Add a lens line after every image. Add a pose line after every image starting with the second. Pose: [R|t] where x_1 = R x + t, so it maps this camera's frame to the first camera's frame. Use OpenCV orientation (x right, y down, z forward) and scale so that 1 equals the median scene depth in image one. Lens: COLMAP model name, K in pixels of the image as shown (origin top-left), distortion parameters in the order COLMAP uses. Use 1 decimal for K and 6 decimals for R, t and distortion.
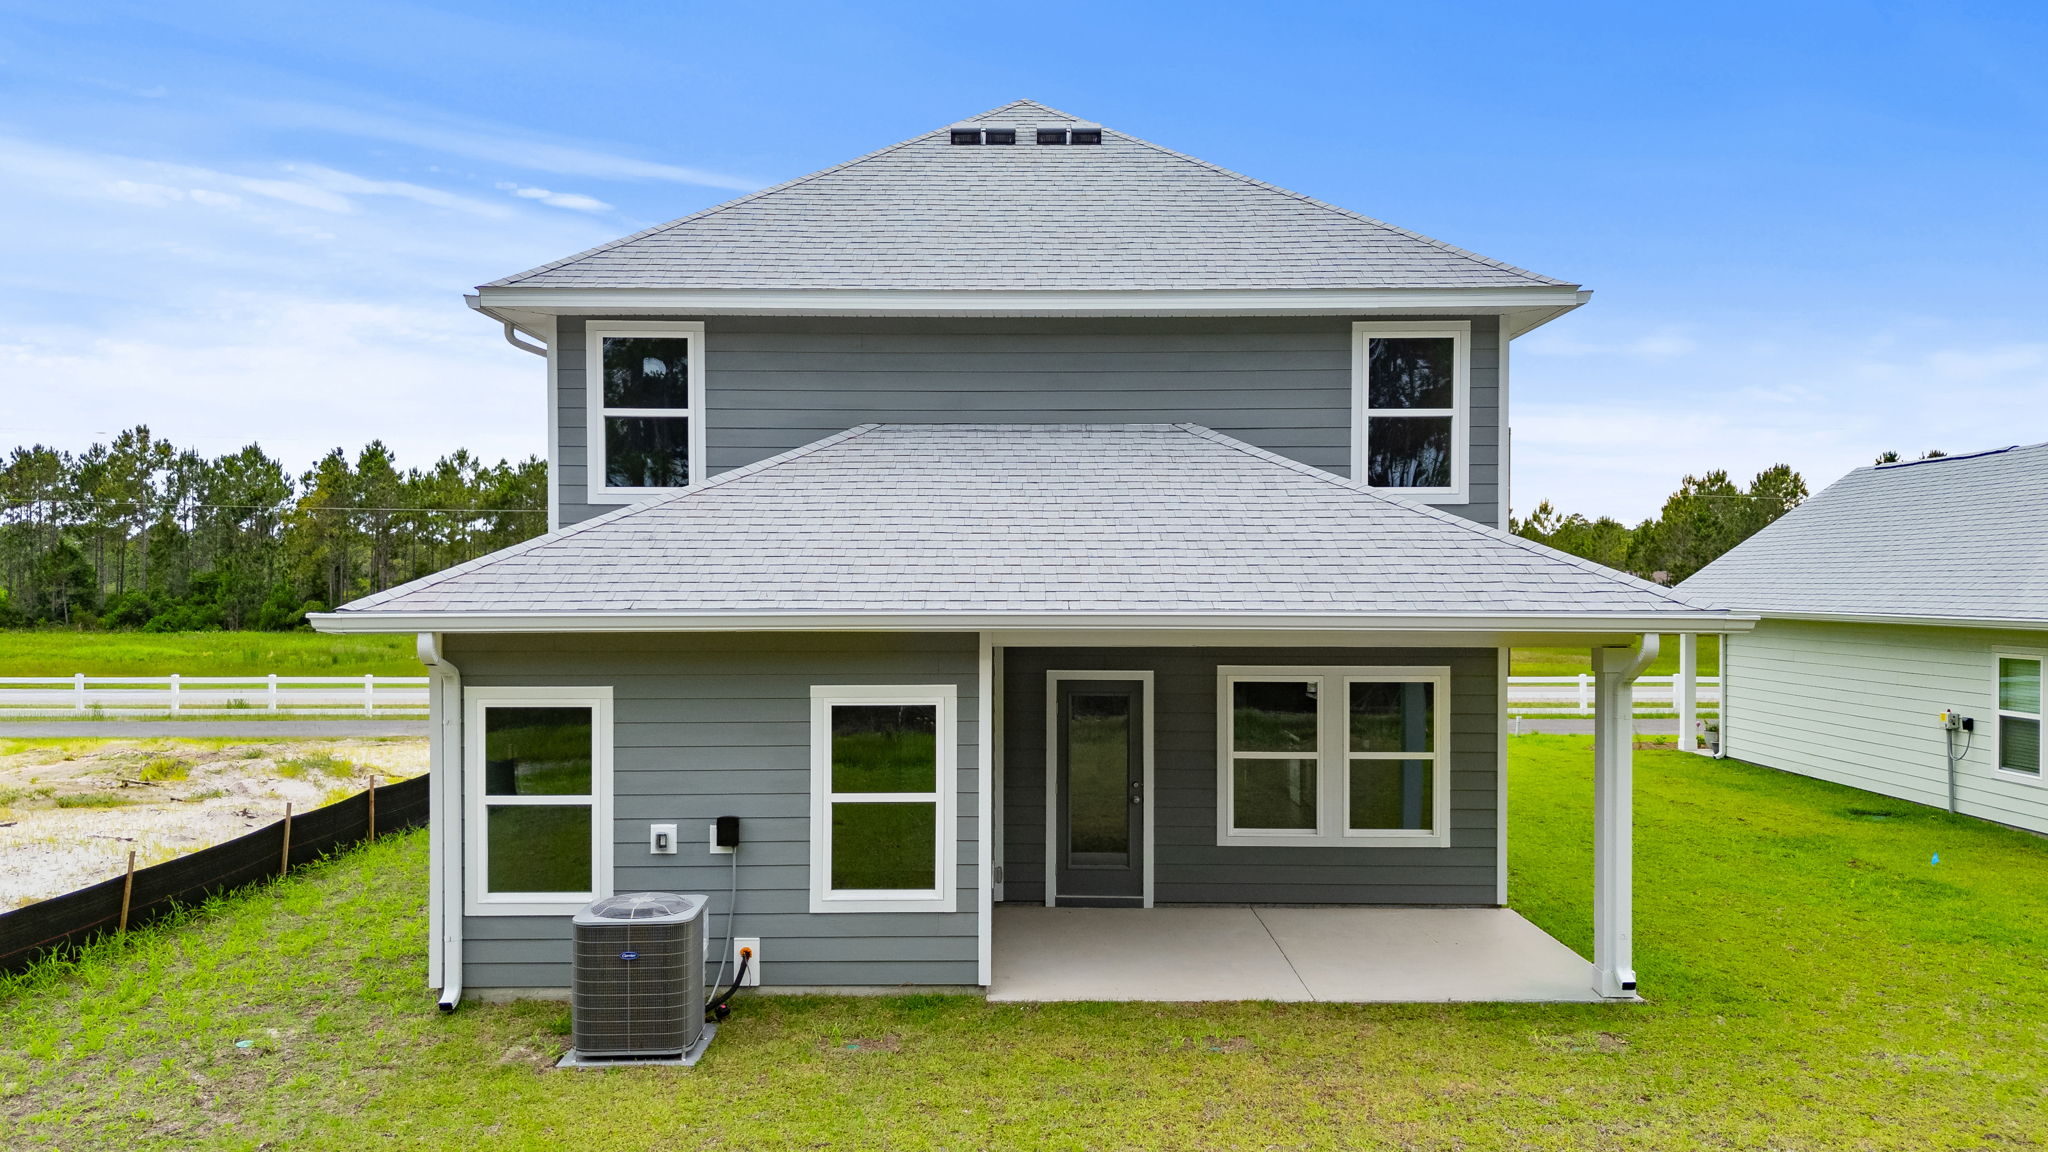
lens RADIAL K [[1490.3, 0, 1024.0], [0, 1490.3, 576.0], [0, 0, 1]] dist [0.051708, 0.001155]
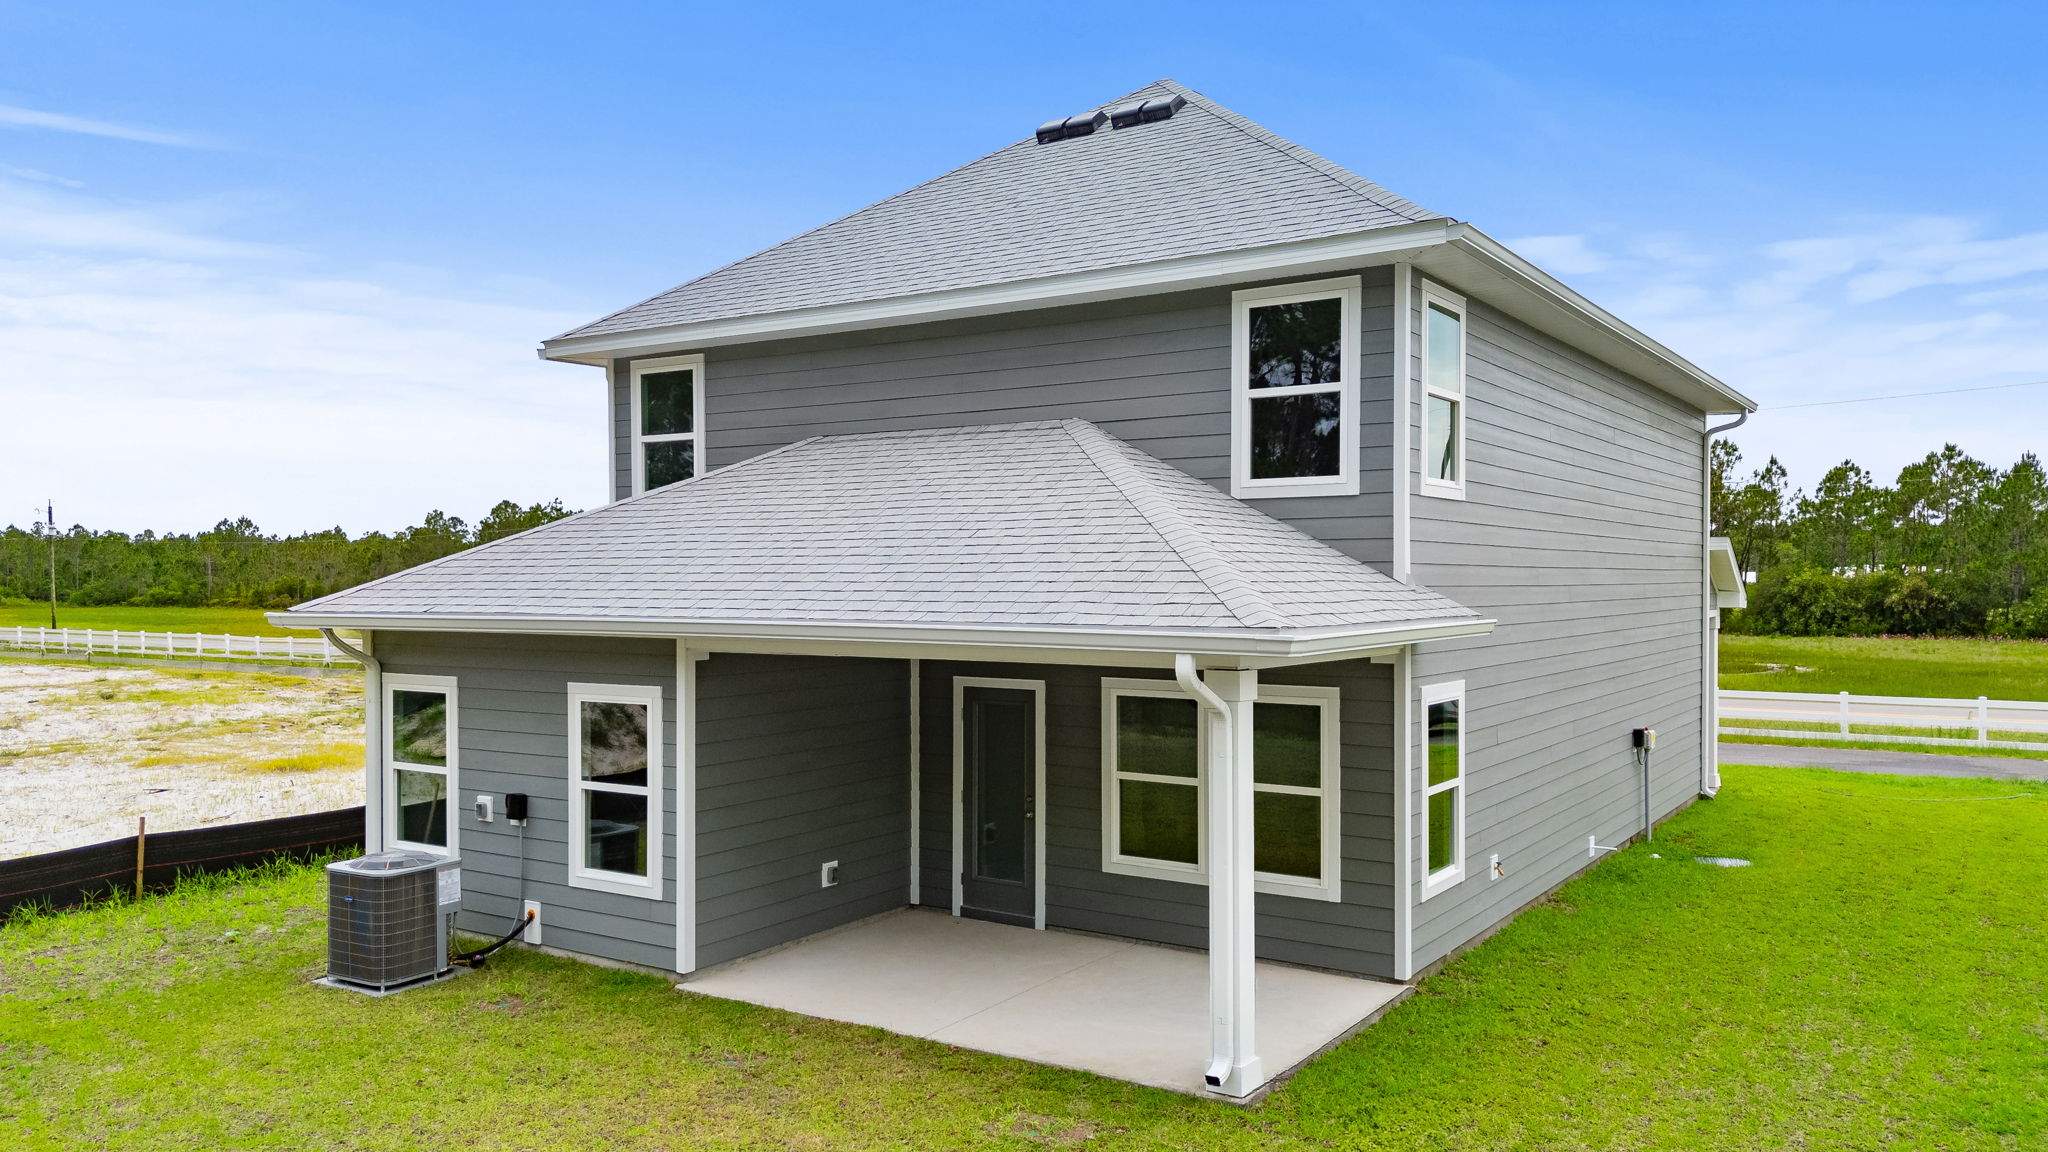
lens RADIAL K [[1490.3, 0, 1024.0], [0, 1490.3, 576.0], [0, 0, 1]] dist [0.051708, 0.001155]
pose [[0.834667, -0.002160, -0.550751, 0.601063], [0.005351, 0.999977, 0.004187, -0.007244], [0.550729, -0.006442, 0.834659, 0.200281]]
